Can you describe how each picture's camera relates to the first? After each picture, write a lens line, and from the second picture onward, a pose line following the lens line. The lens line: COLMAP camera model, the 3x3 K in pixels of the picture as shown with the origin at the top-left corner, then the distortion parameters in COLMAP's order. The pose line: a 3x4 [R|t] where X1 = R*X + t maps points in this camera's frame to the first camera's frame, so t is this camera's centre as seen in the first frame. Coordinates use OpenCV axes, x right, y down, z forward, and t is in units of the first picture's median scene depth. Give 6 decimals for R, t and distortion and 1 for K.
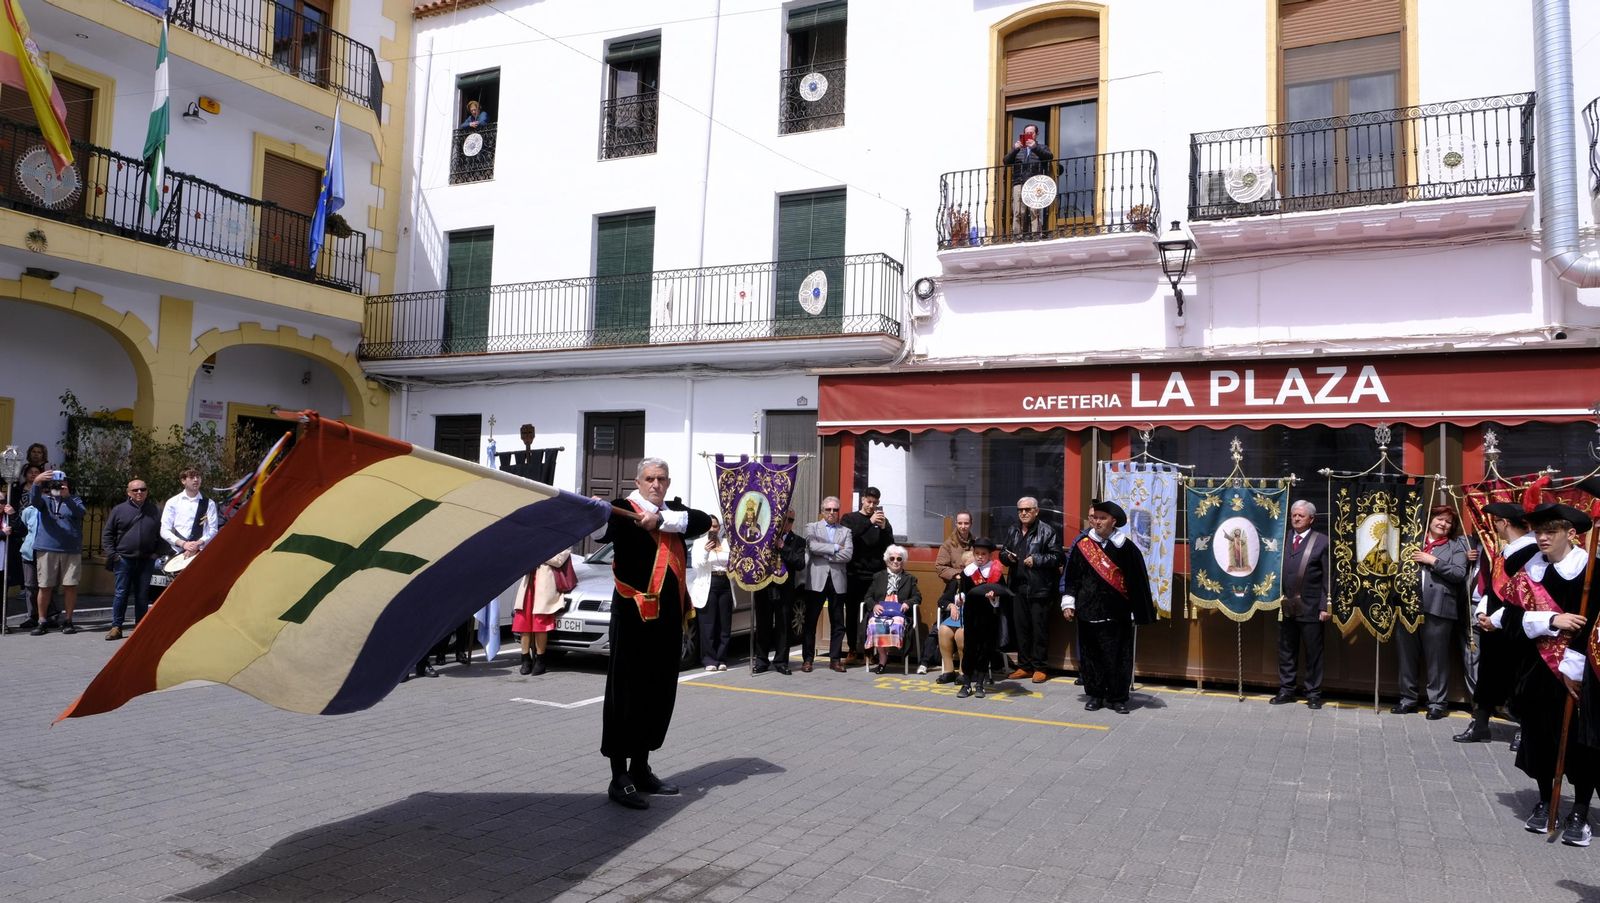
lens RADIAL K [[1083.2, 0, 800.0], [0, 1083.2, 451.5], [0, 0, 1]] dist [-0.030756, 0.013252]
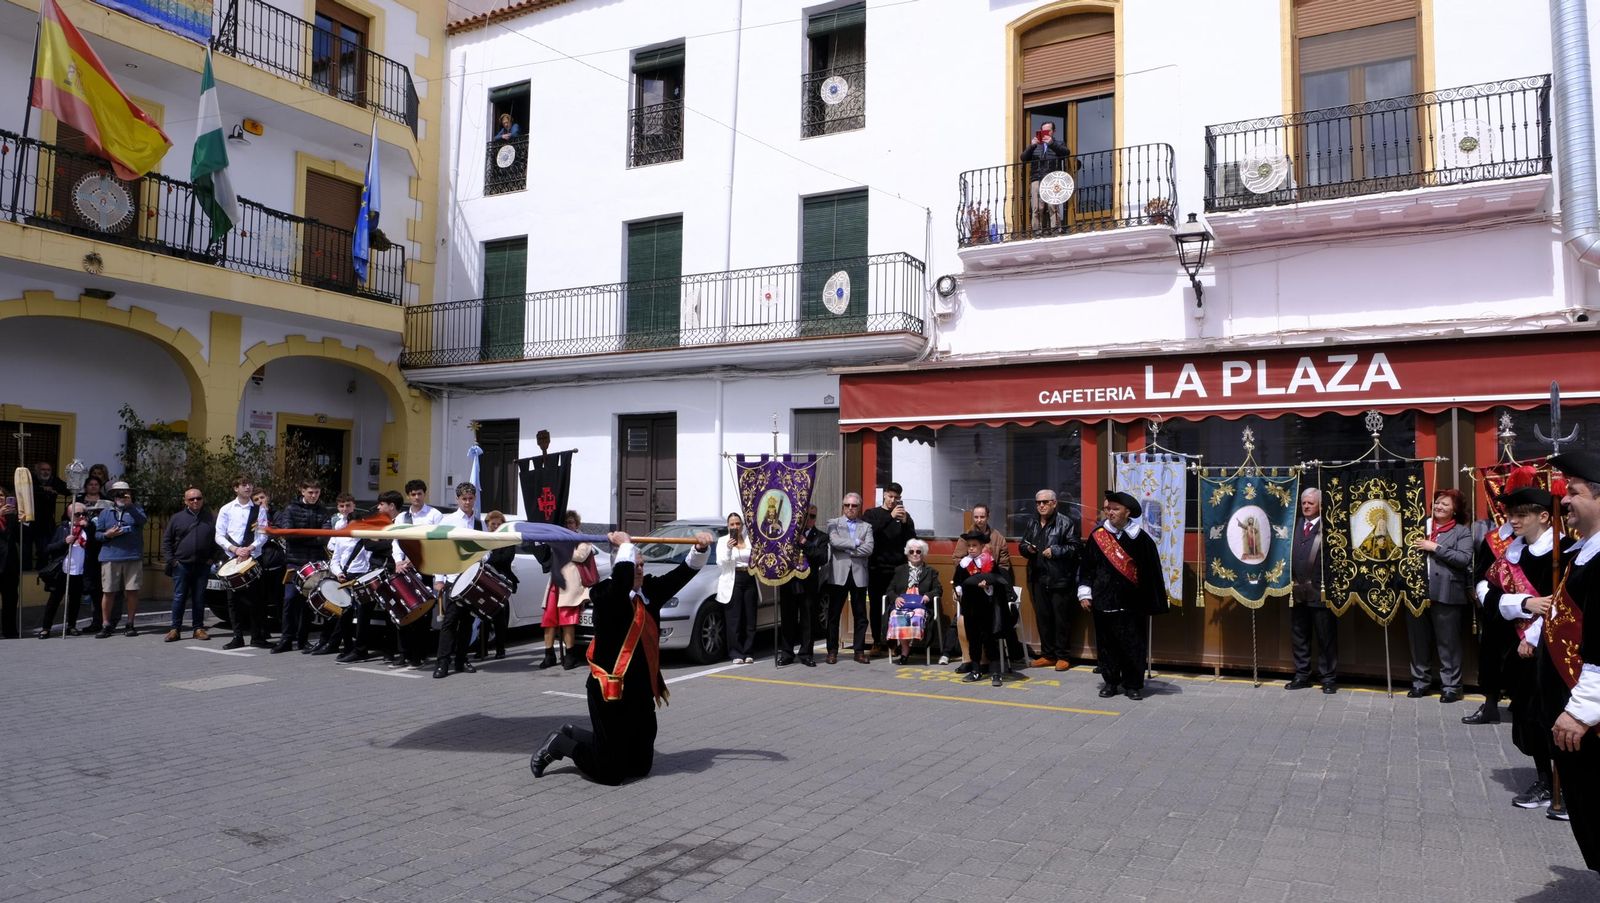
lens RADIAL K [[1083.2, 0, 800.0], [0, 1083.2, 451.5], [0, 0, 1]] dist [-0.030756, 0.013252]
pose [[0.998936, -0.019904, -0.041593, 0.018662], [0.020022, 0.999797, 0.002427, -0.000689], [0.041536, -0.003257, 0.999132, -0.021686]]
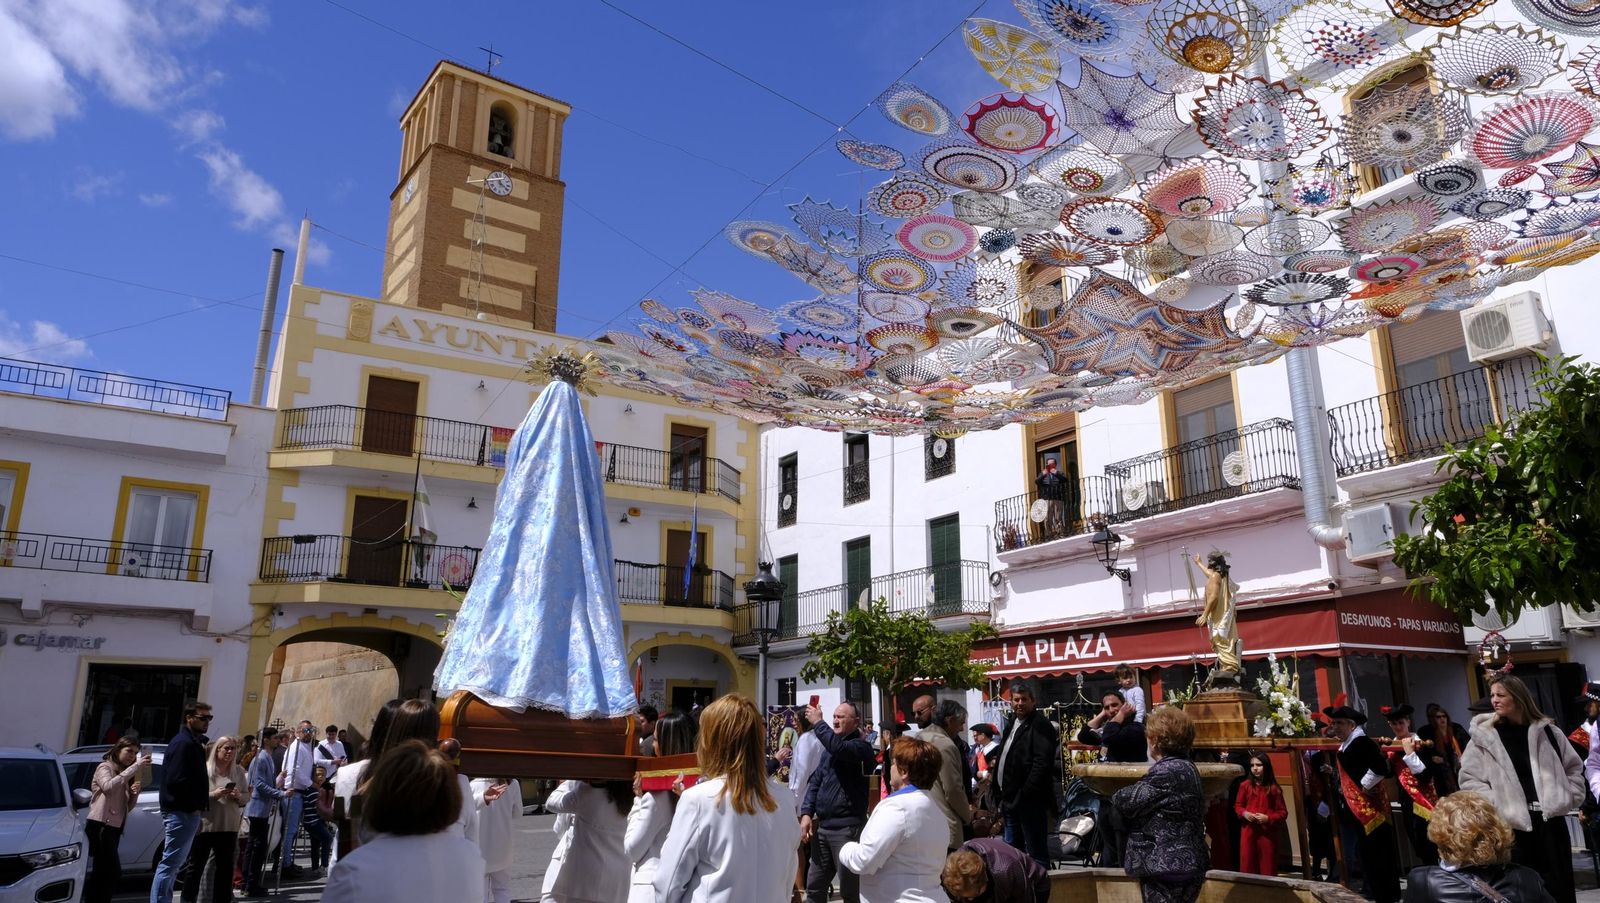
lens RADIAL K [[1083.2, 0, 800.0], [0, 1083.2, 451.5], [0, 0, 1]] dist [-0.030756, 0.013252]
pose [[0.848484, -0.166591, -0.502317, 0.716327], [0.060657, 0.973521, -0.220405, -0.011146], [0.525733, 0.156541, 0.836122, -0.442597]]
